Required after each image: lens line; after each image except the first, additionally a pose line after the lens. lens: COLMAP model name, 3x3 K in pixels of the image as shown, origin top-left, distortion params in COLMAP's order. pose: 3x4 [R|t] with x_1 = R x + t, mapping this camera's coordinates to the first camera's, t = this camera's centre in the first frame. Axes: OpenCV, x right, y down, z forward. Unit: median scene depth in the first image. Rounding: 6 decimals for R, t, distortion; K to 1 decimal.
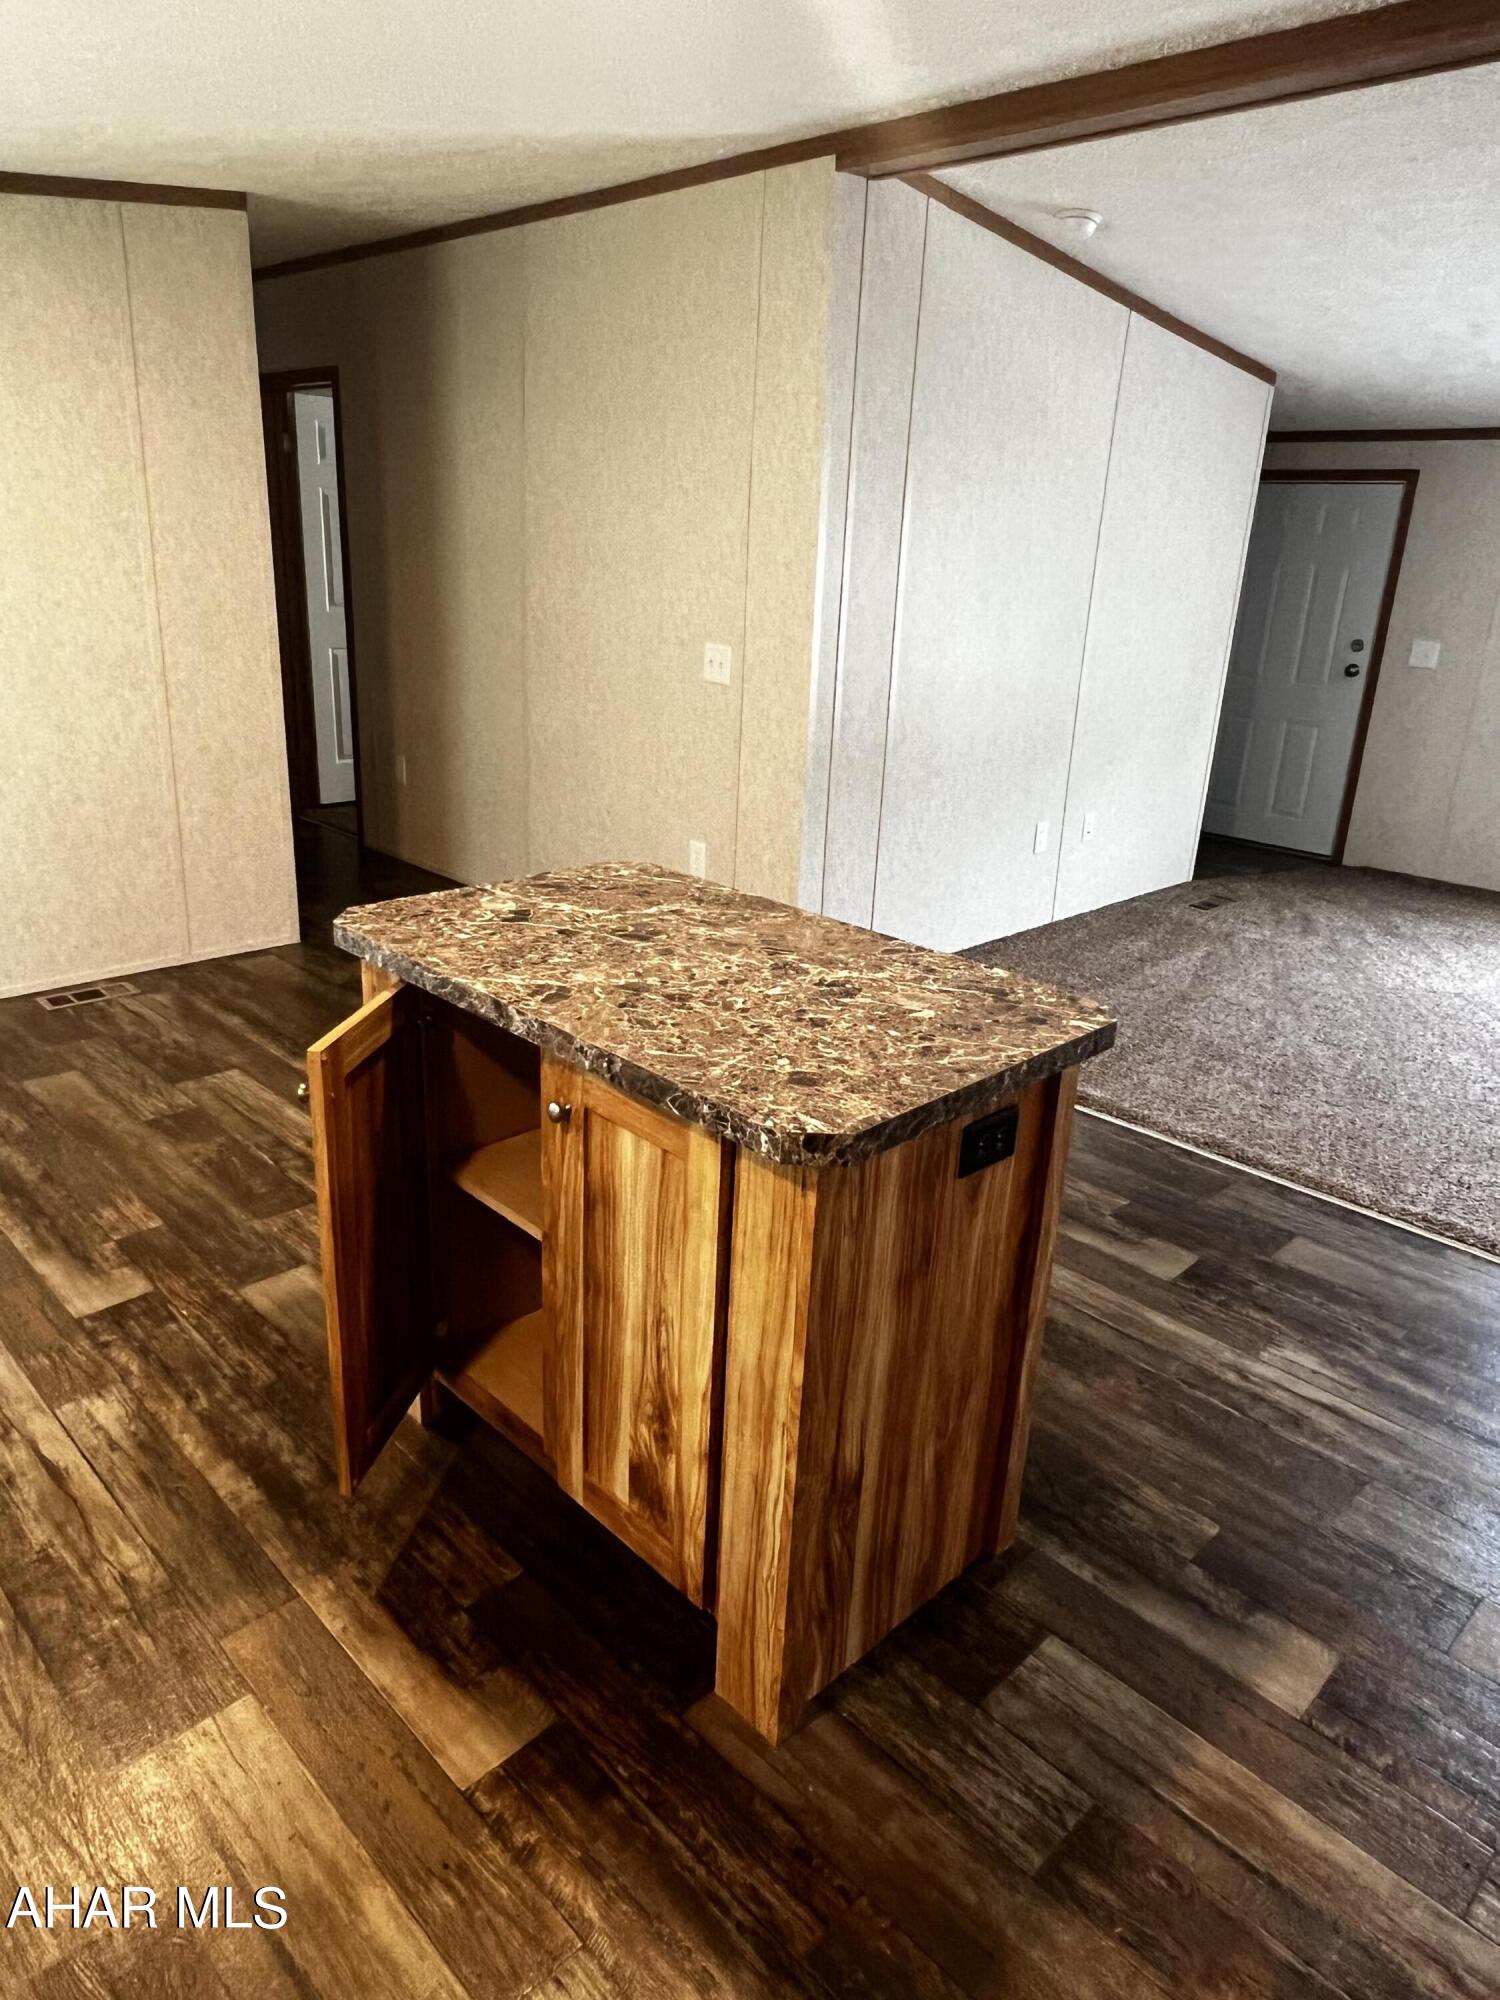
lens RADIAL K [[1288.7, 0, 750.0], [0, 1288.7, 1000.0], [0, 0, 1]] dist [-0.001897, -0.002086]
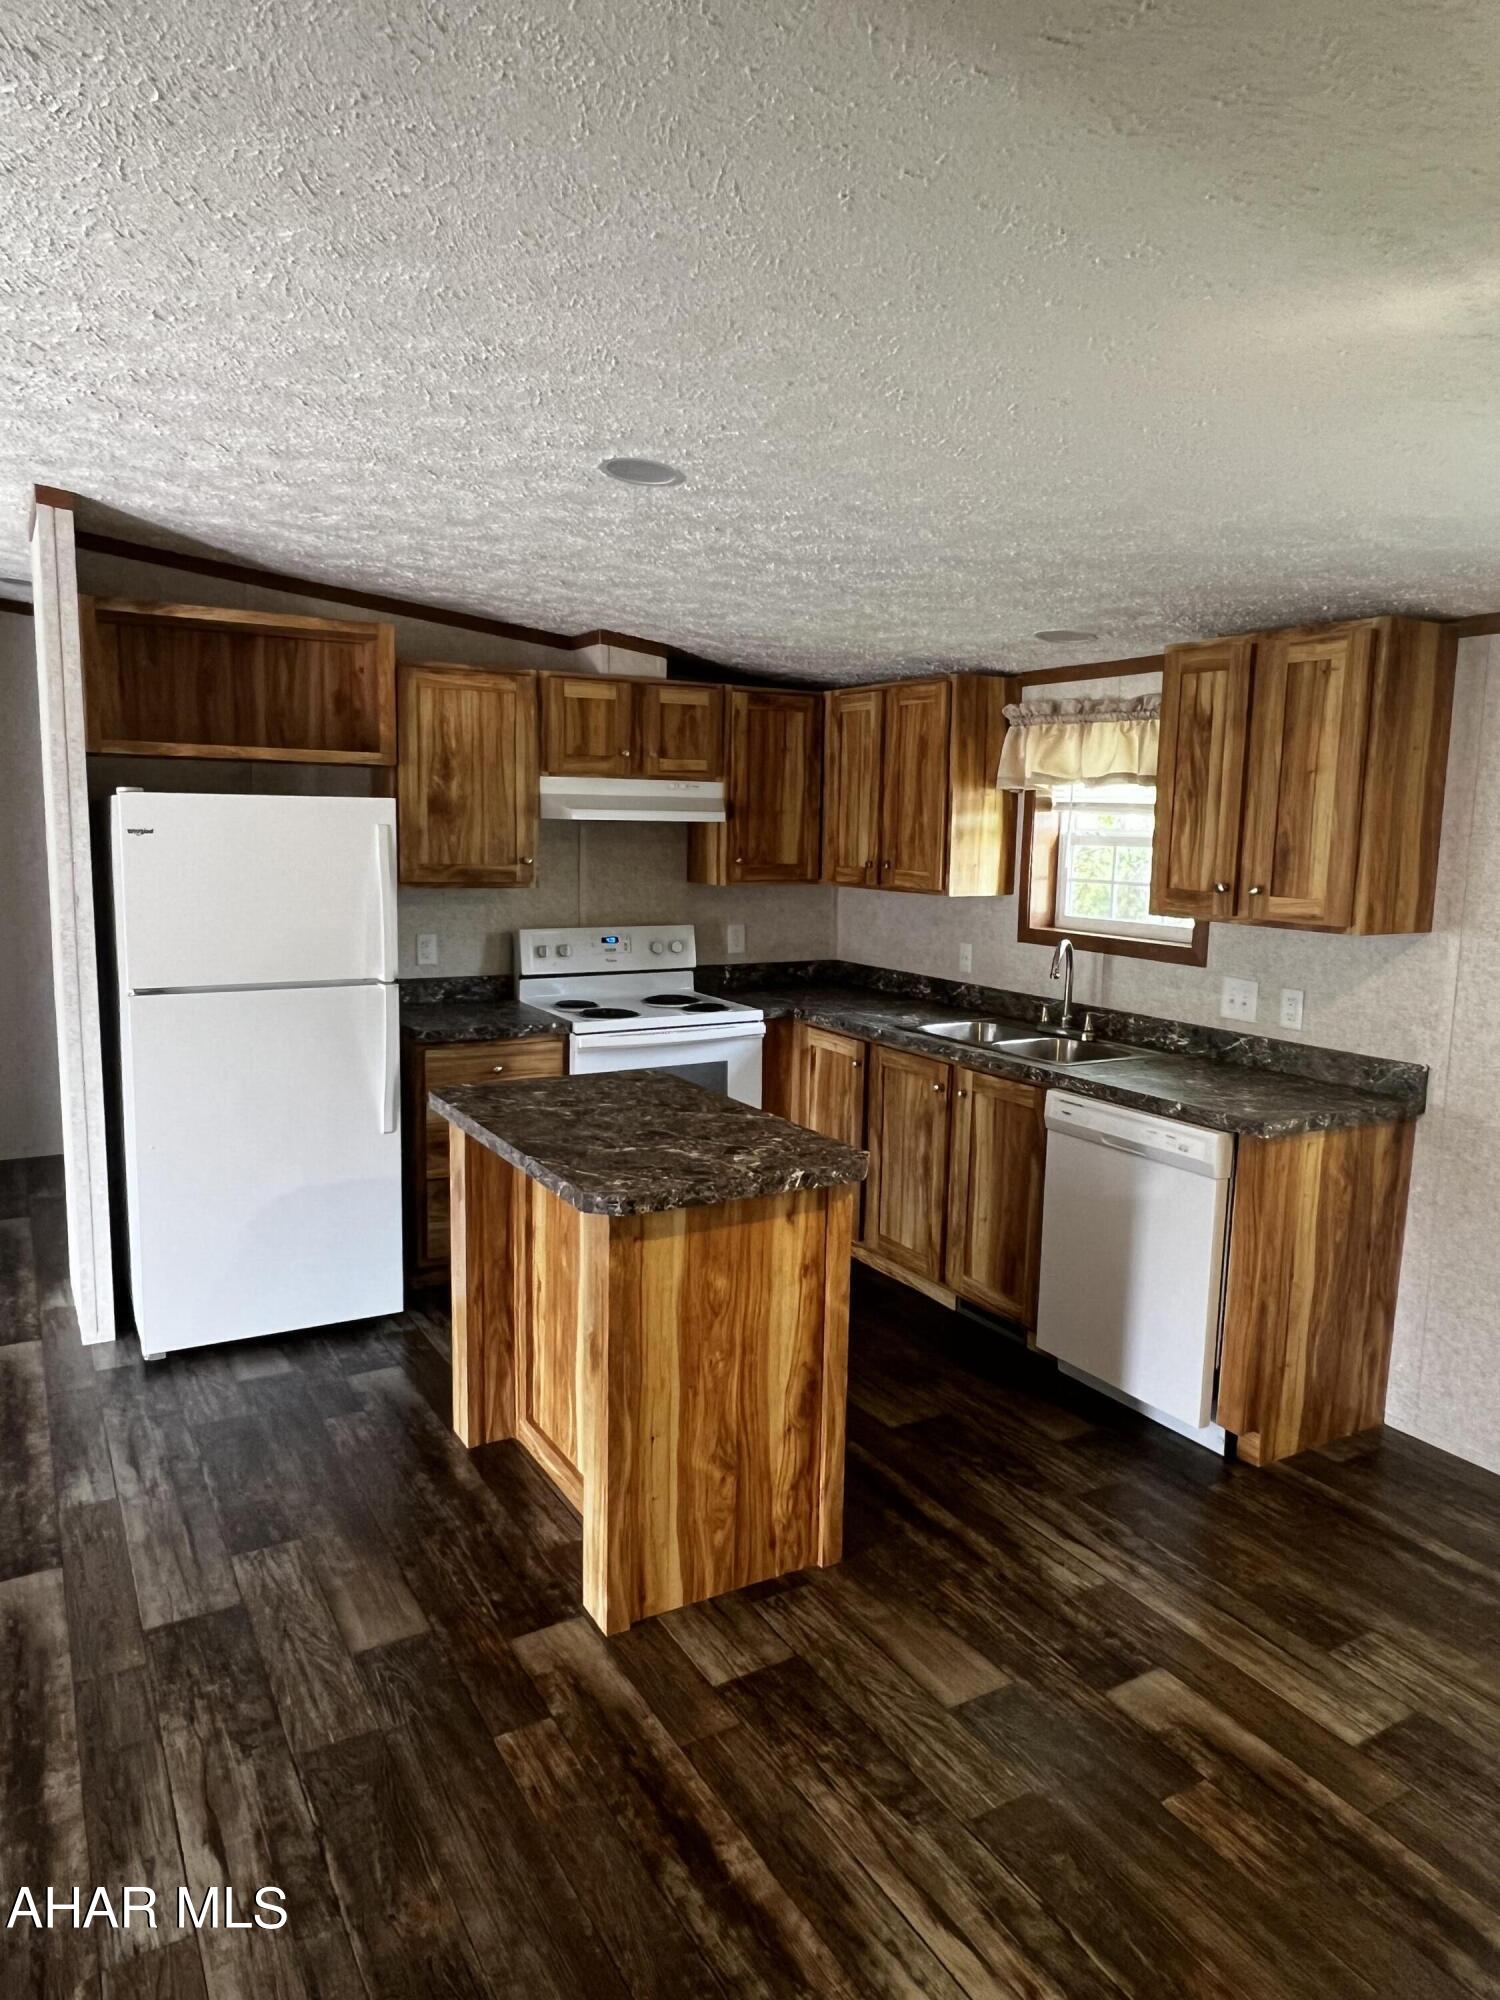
lens RADIAL K [[1306.5, 0, 741.8], [0, 1306.5, 999.6], [0, 0, 1]] dist [0.003580, -0.001784]
pose [[-0.963536, -0.097483, 0.249191, -0.469666], [0.031039, 0.884269, 0.465945, -0.761999], [-0.265774, 0.456690, -0.848999, 1.918797]]
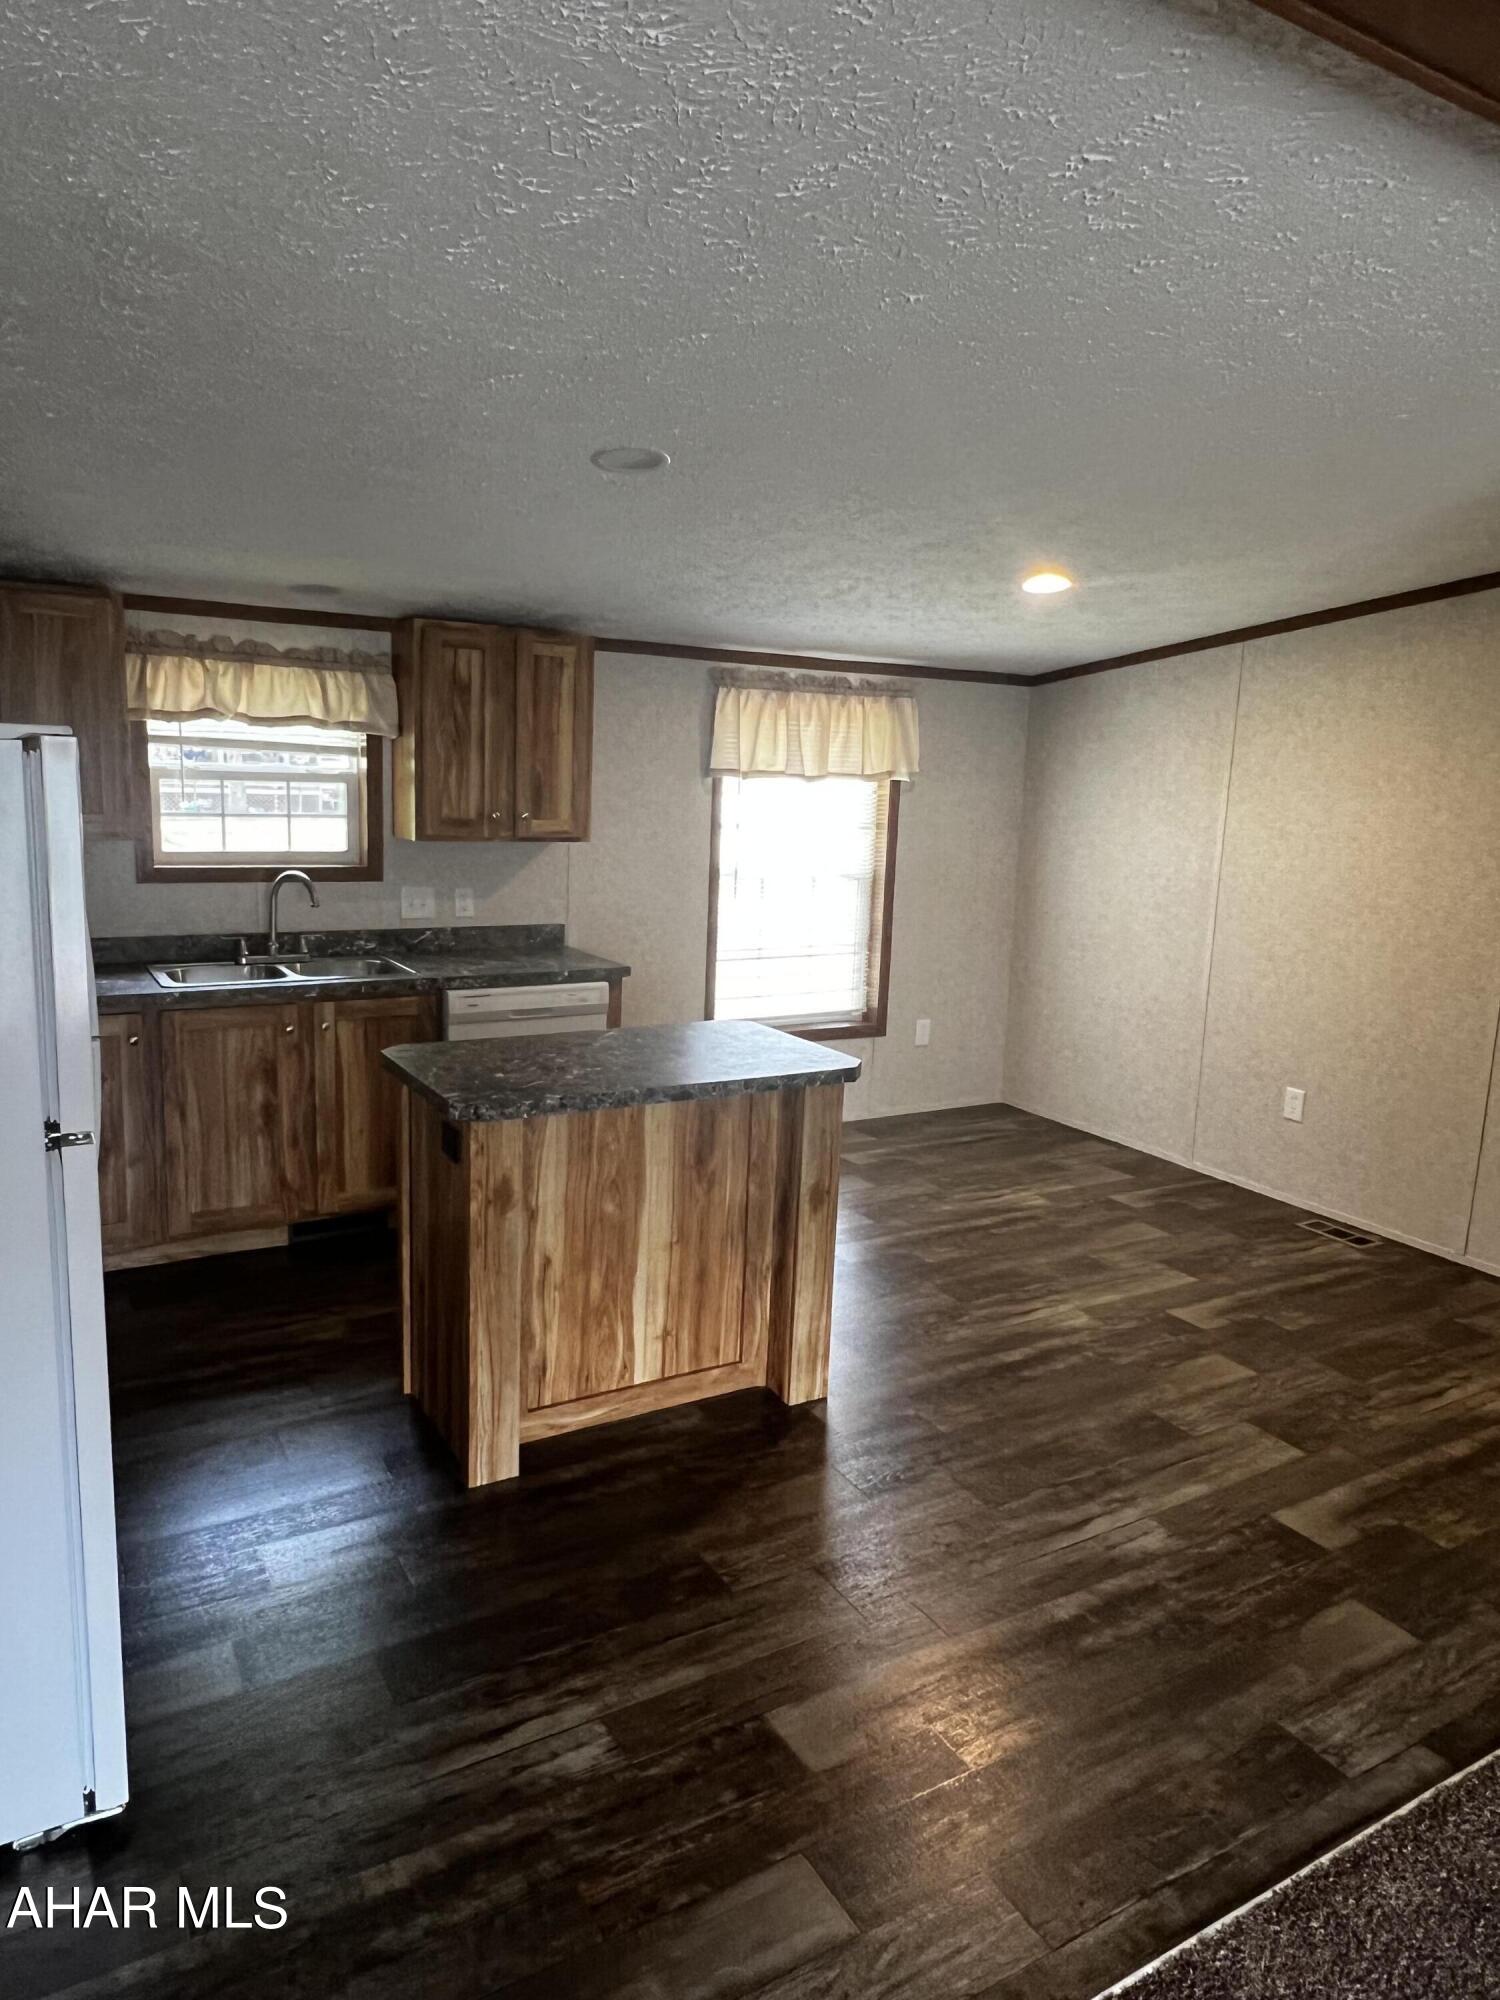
lens RADIAL K [[1306.5, 0, 741.8], [0, 1306.5, 999.6], [0, 0, 1]] dist [0.003580, -0.001784]
pose [[-0.238199, 0.115363, -0.964341, 1.352550], [-0.373099, 0.905863, 0.200525, -0.432199], [0.896693, 0.407559, -0.172734, 1.210708]]
